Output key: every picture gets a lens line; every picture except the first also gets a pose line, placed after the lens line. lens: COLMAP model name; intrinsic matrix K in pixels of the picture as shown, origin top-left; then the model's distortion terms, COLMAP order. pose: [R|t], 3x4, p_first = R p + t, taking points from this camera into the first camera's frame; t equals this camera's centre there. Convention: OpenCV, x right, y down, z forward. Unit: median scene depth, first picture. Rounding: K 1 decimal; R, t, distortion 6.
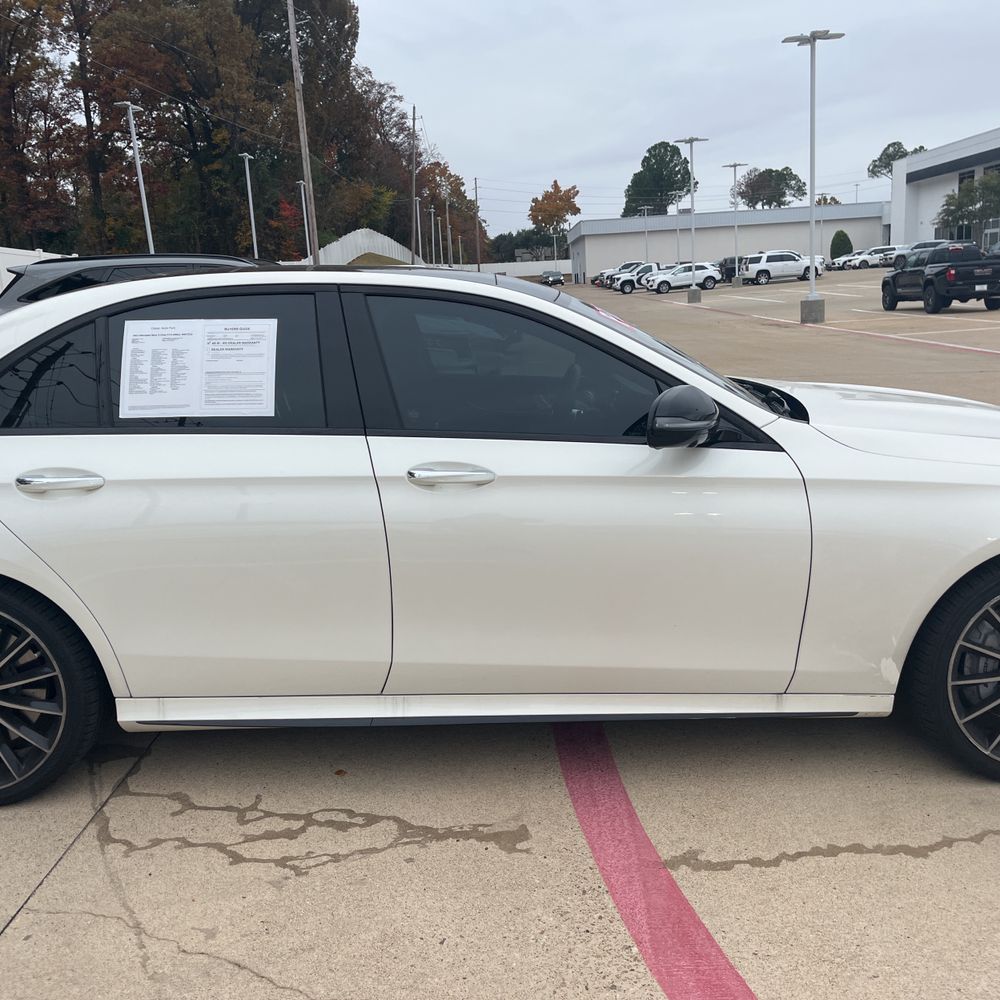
lens RADIAL K [[1008.2, 0, 497.3], [0, 1008.2, 508.1], [0, 0, 1]] dist [0.023578, 0.000000]
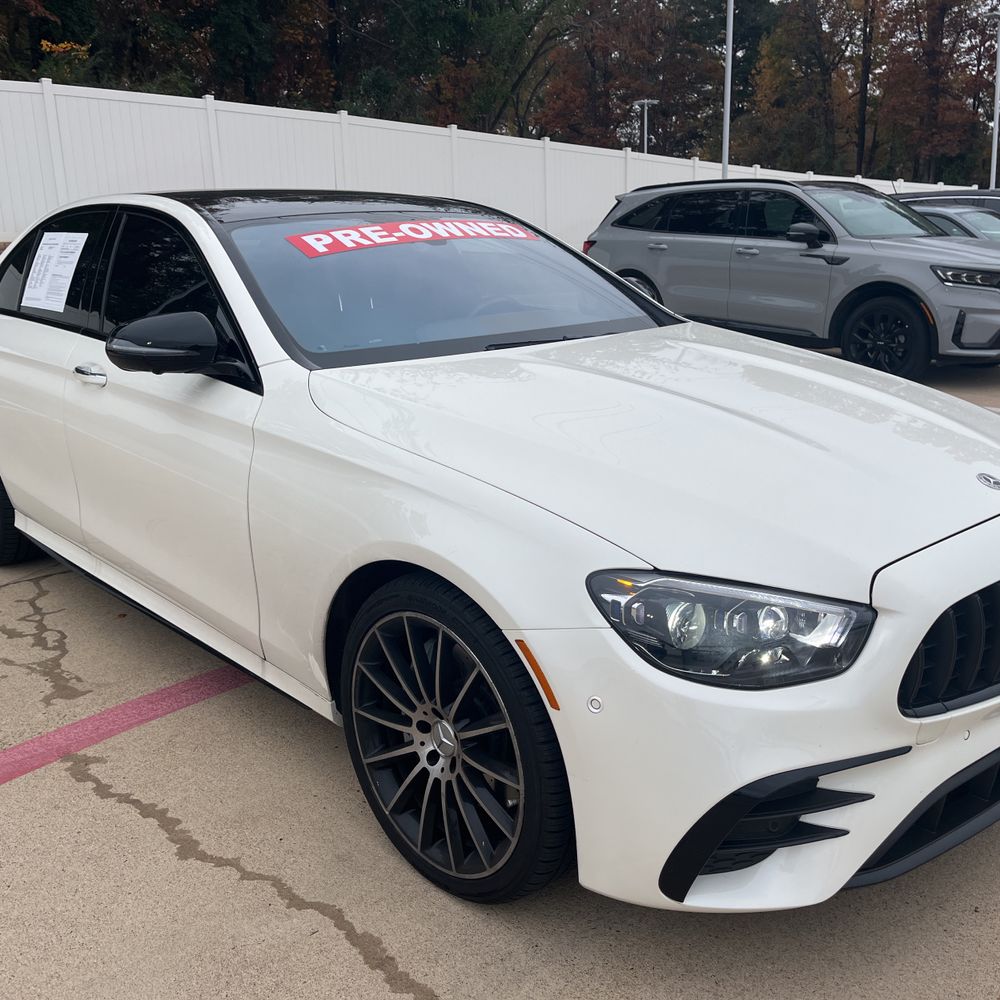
lens RADIAL K [[1008.2, 0, 513.6], [0, 1008.2, 516.9], [0, 0, 1]] dist [0.023578, 0.000000]
pose [[0.677789, 0.216204, -0.702750, 0.110705], [-0.162593, 0.976200, 0.143514, -0.011768], [0.717053, 0.016990, 0.696811, 0.054702]]
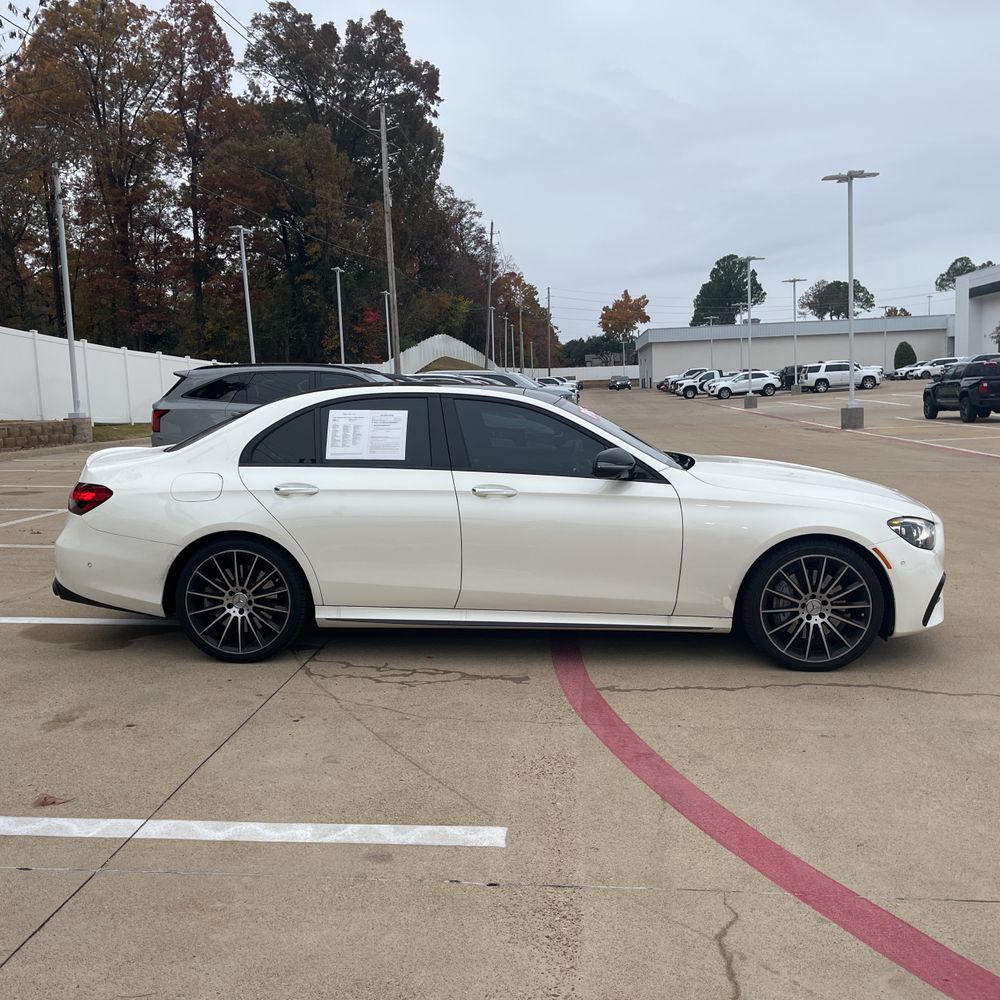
lens RADIAL K [[1008.2, 0, 495.9], [0, 1008.2, 502.0], [0, 0, 1]] dist [0.023578, 0.000000]
pose [[0.997306, 0.024821, -0.069024, 0.009016], [-0.031872, 0.994169, -0.103011, 0.018619], [0.066064, 0.104934, 0.992282, -0.091249]]
